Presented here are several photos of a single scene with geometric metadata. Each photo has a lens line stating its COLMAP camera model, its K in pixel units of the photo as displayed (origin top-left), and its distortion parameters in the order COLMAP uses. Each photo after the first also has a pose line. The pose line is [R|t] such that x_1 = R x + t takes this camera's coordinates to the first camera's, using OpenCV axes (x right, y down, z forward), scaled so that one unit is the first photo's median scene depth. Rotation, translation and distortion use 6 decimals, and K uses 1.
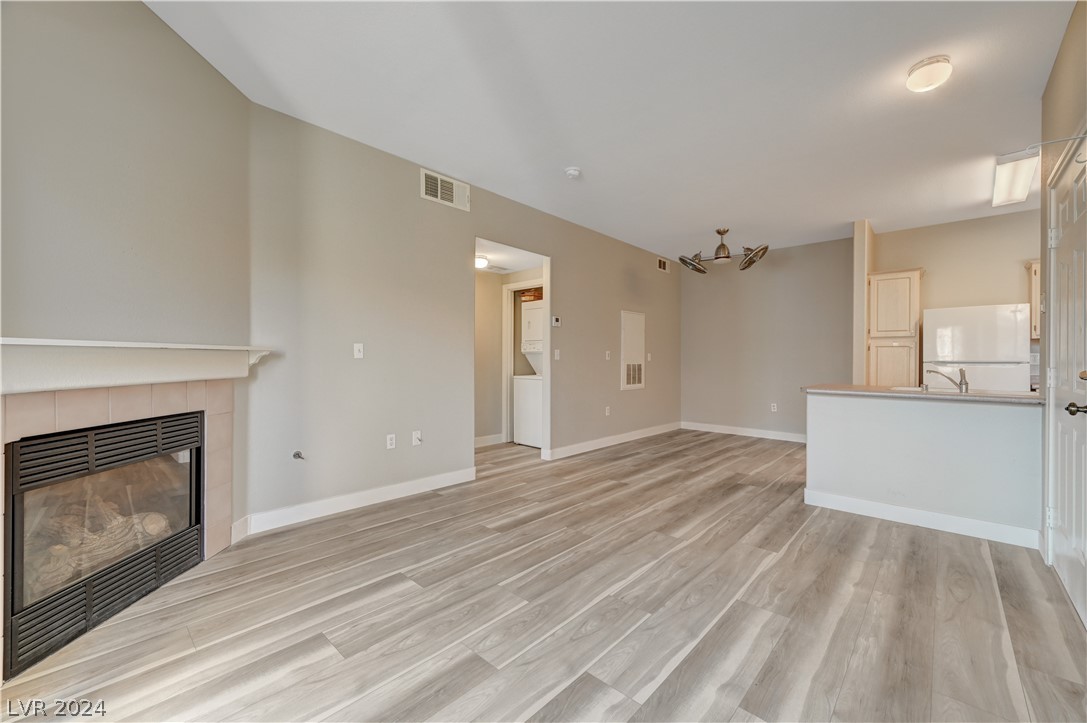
lens RADIAL K [[431.8, 0, 550.6], [0, 431.8, 359.3], [0, 0, 1]] dist [-0.000258, 0.000018]
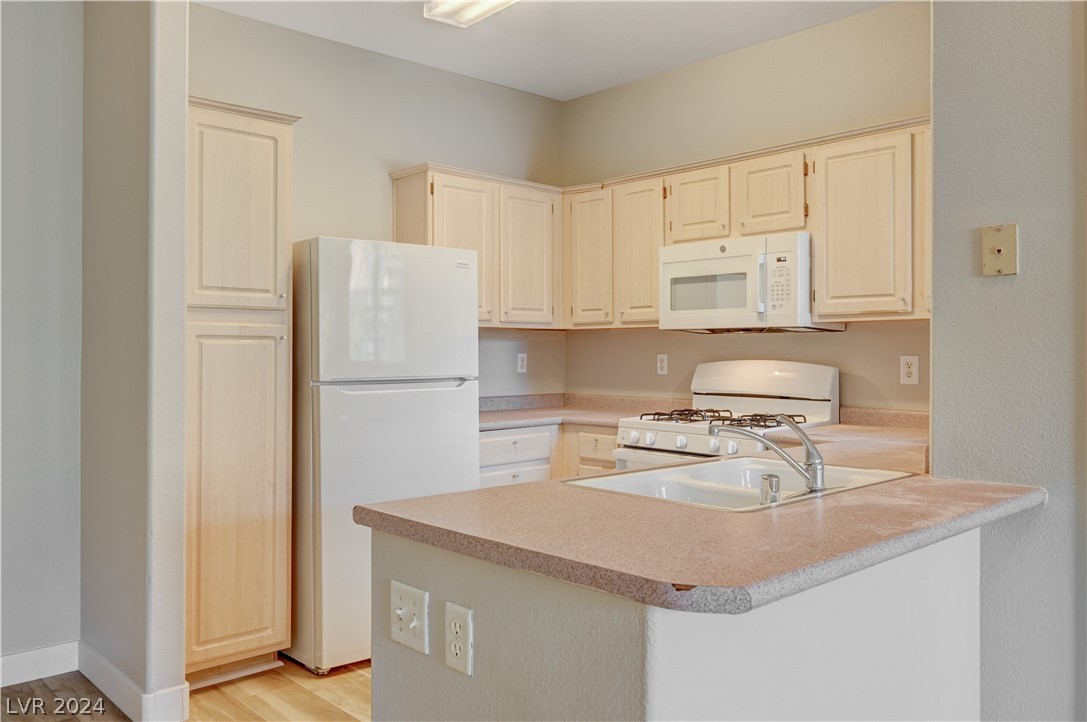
lens RADIAL K [[860.7, 0, 544.6], [0, 860.7, 348.4], [0, 0, 1]] dist [-0.001851, -0.002530]
pose [[0.080140, -0.001214, 0.996783, 0.200510], [0.000685, 0.999999, 0.001162, -0.026476], [-0.996783, 0.000590, 0.080140, 0.904365]]
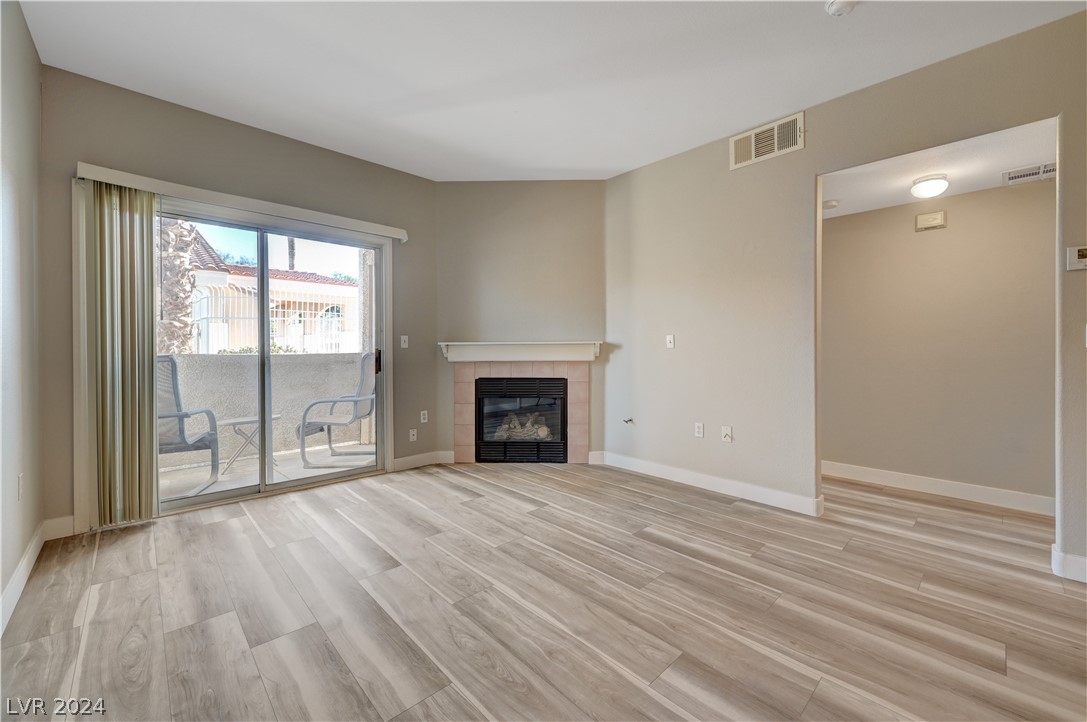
lens RADIAL K [[433.1, 0, 546.1], [0, 433.1, 350.3], [0, 0, 1]] dist [-0.001583, -0.000120]
pose [[-0.070411, -0.004560, -0.997508, 0.600228], [0.000697, 0.999989, -0.004621, 0.007331], [0.997518, -0.001020, -0.070407, 0.638548]]
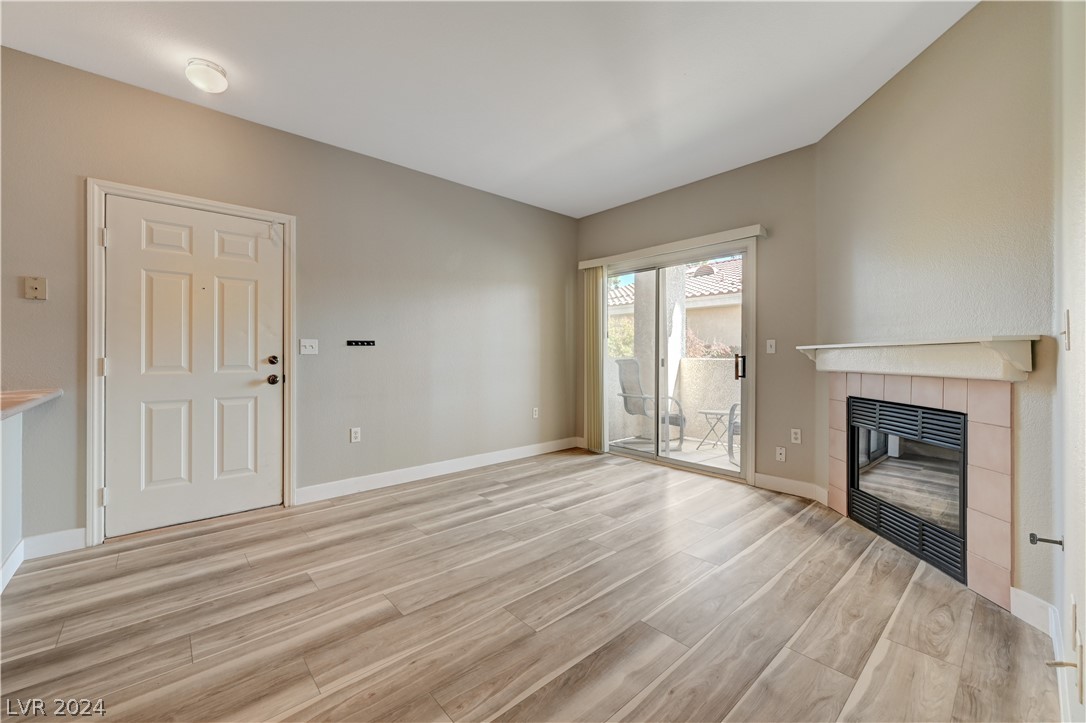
lens RADIAL K [[432.9, 0, 542.5], [0, 432.9, 355.4], [0, 0, 1]] dist [-0.001832, 0.000053]
pose [[-0.994643, -0.006313, 0.103180, -0.023854], [-0.006390, 0.999979, -0.000418, 0.004666], [-0.103175, -0.001076, -0.994663, 1.201871]]
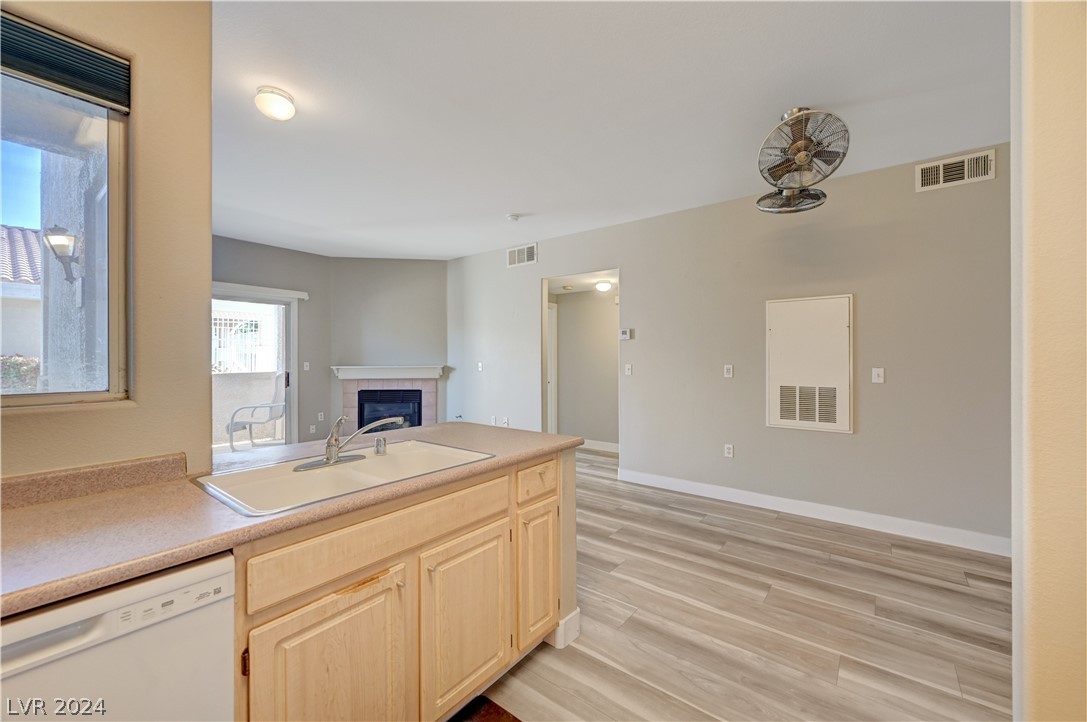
lens RADIAL K [[430.1, 0, 542.5], [0, 430.1, 356.9], [0, 0, 1]] dist [-0.001718, -0.000145]
pose [[0.074340, -0.010972, -0.997173, 1.183772], [-0.000723, 0.999939, -0.011056, -0.034862], [0.997233, 0.001543, 0.074327, 0.953870]]
